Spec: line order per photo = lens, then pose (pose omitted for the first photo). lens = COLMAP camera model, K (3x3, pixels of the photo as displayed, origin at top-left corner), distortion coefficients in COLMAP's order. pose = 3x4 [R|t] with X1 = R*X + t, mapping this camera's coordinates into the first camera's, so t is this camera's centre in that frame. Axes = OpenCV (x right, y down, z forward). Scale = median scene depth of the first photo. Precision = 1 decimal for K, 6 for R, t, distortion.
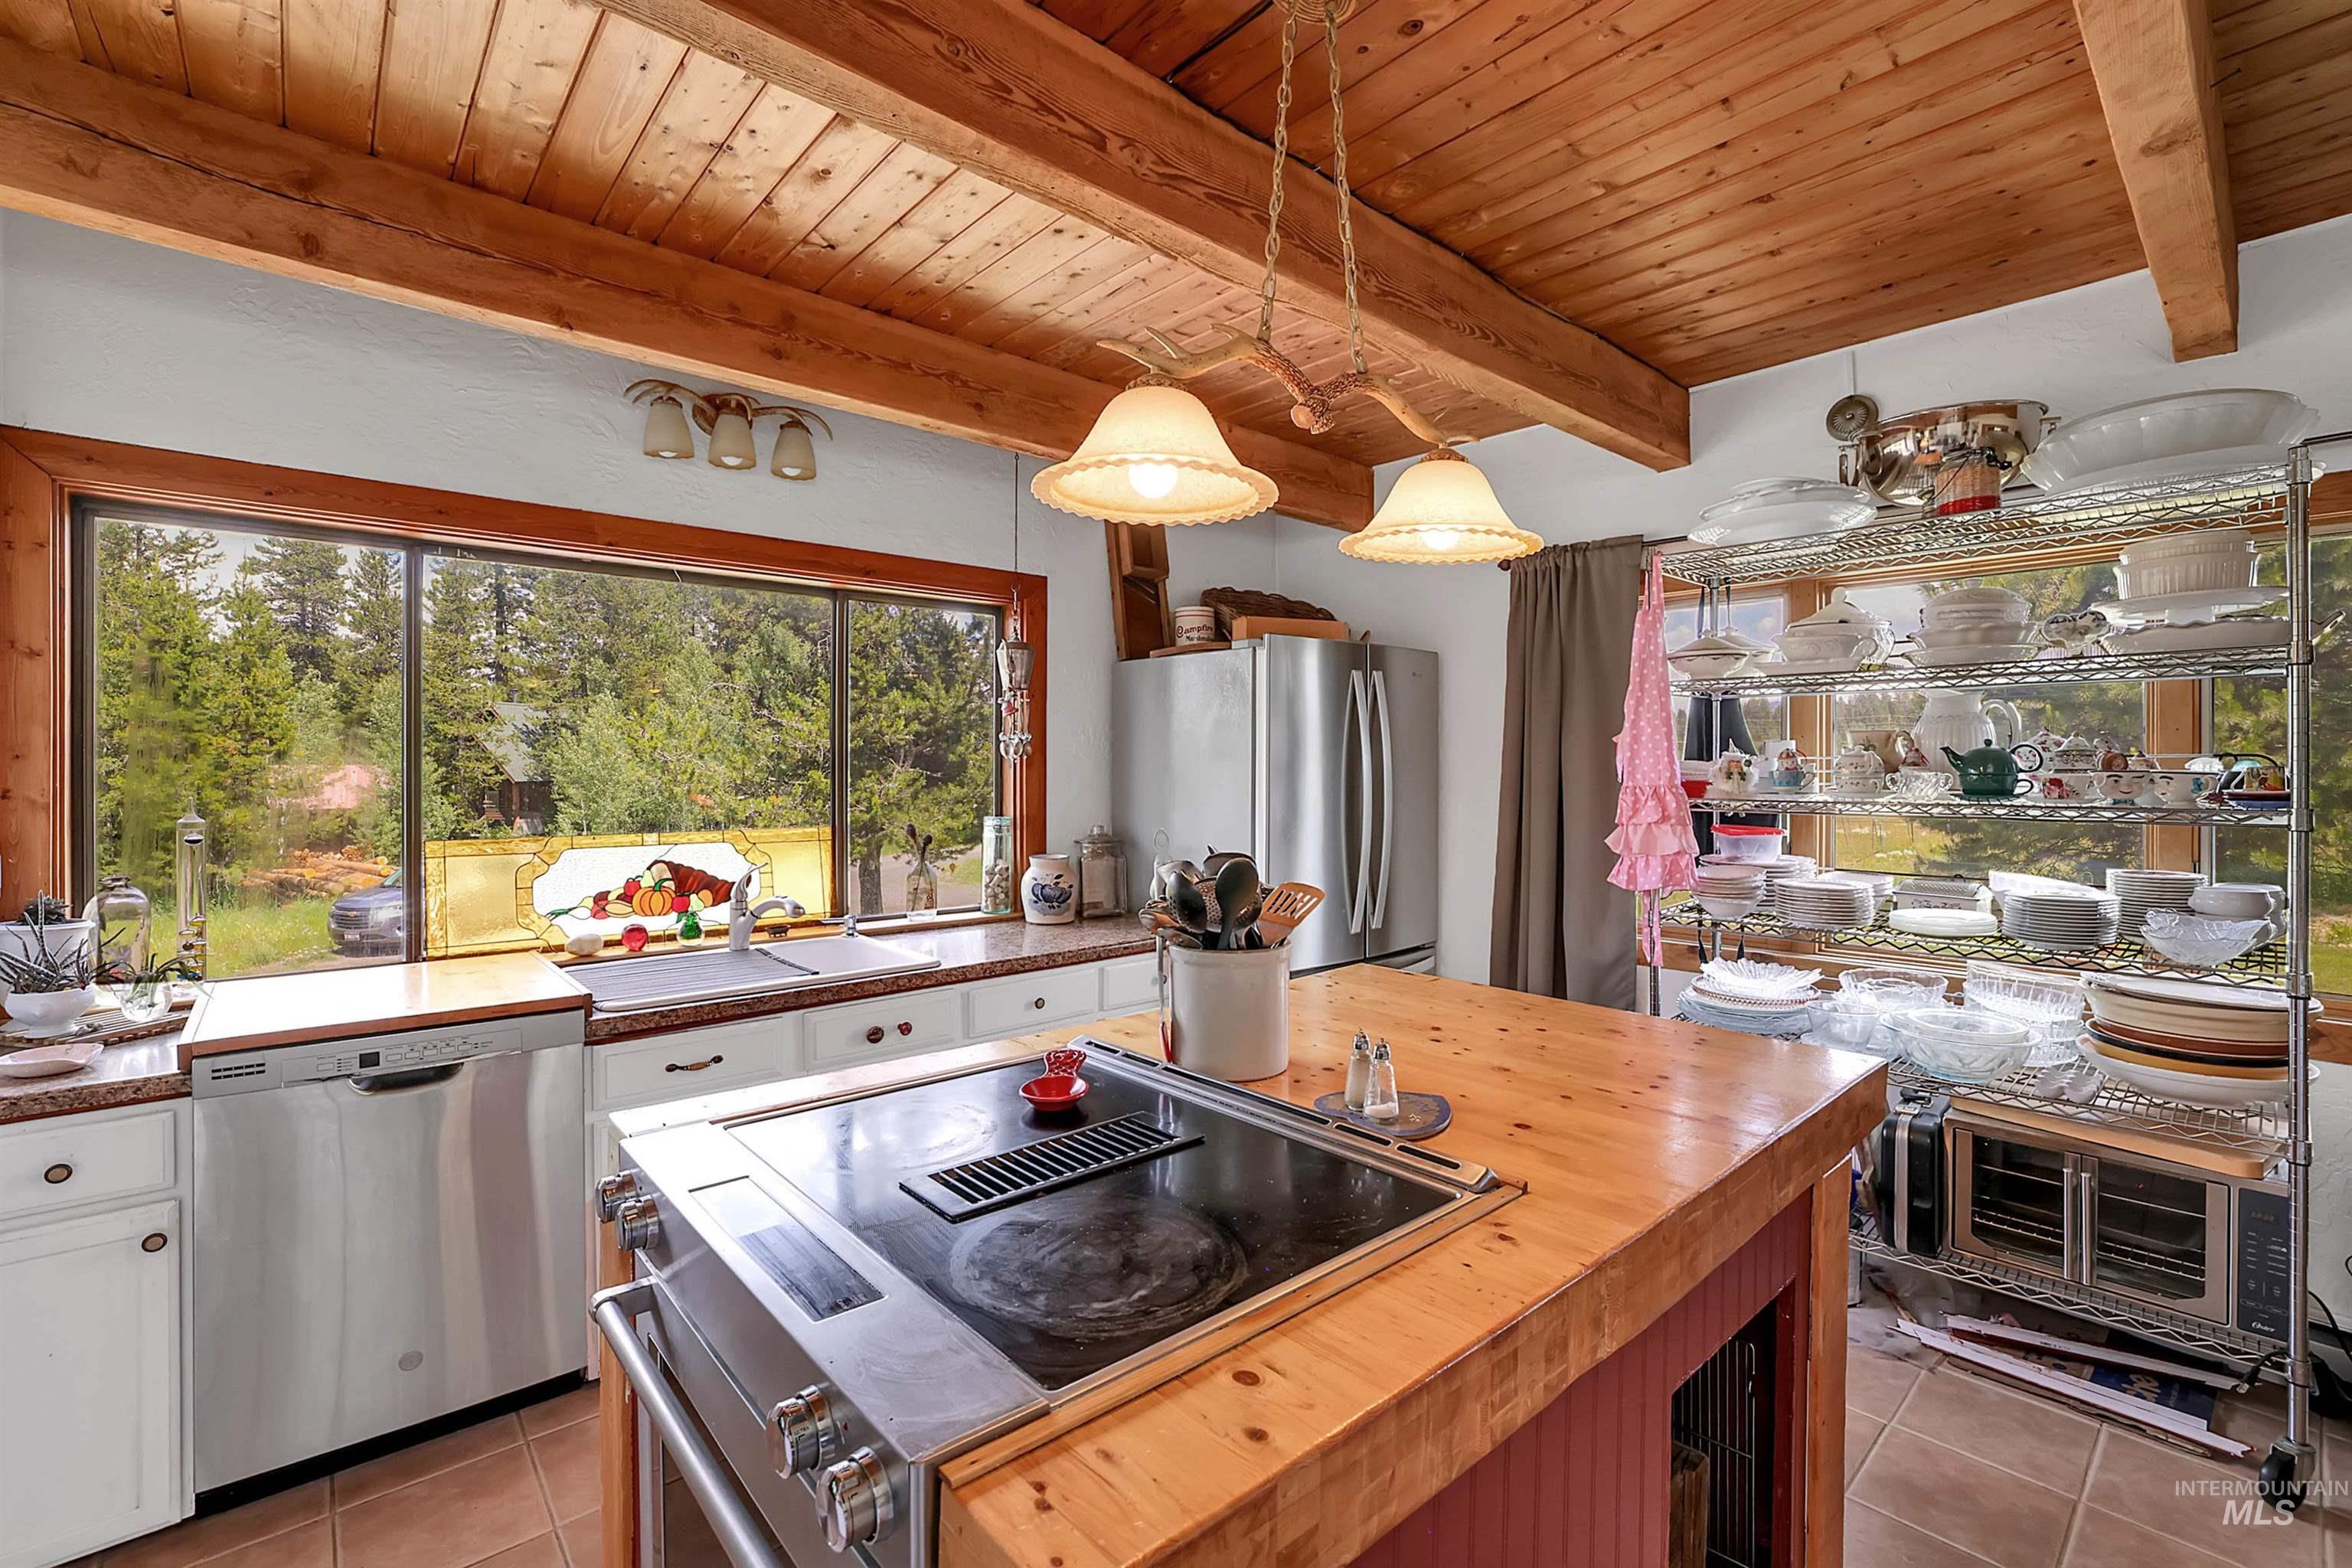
lens RADIAL K [[1024.4, 0, 1192.5], [0, 1024.4, 781.1], [0, 0, 1]] dist [-0.034579, 0.000946]
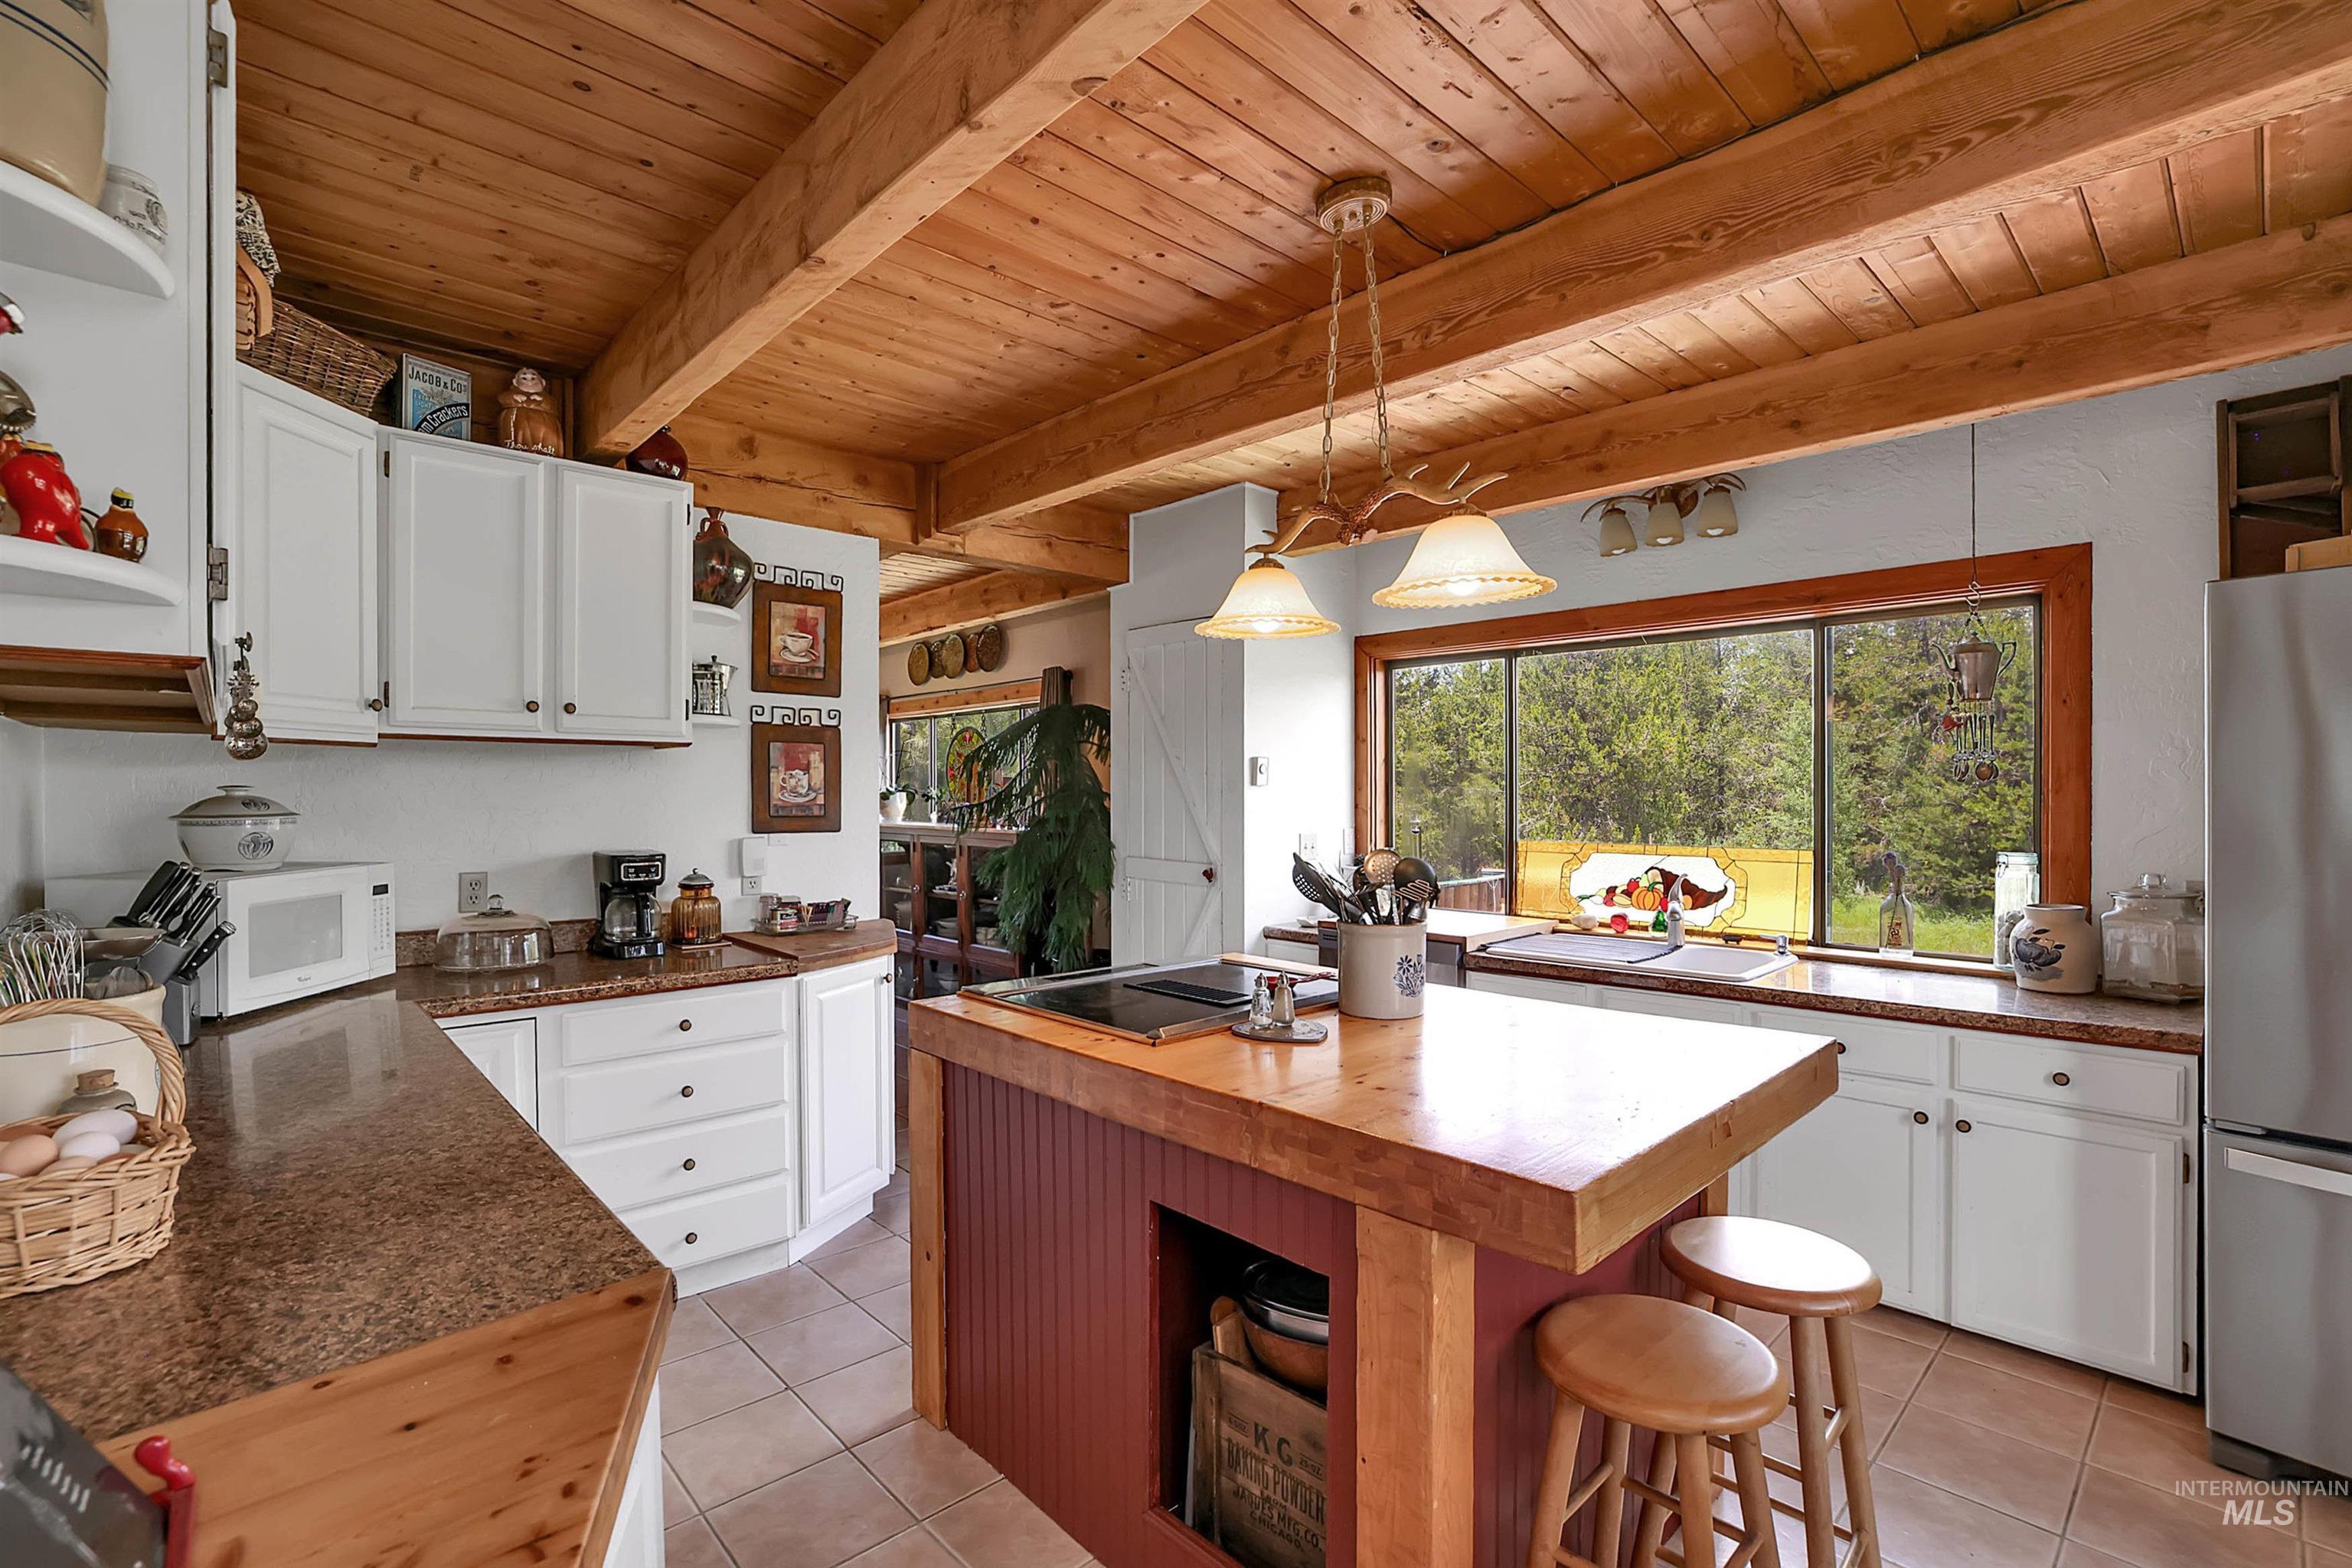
lens RADIAL K [[1024.4, 0, 1192.5], [0, 1024.4, 781.1], [0, 0, 1]] dist [-0.034579, 0.000946]
pose [[0.032831, -0.012763, -0.999379, 0.737488], [-0.011702, 0.999845, -0.013153, -0.005186], [0.999392, 0.012126, 0.032677, 0.395895]]
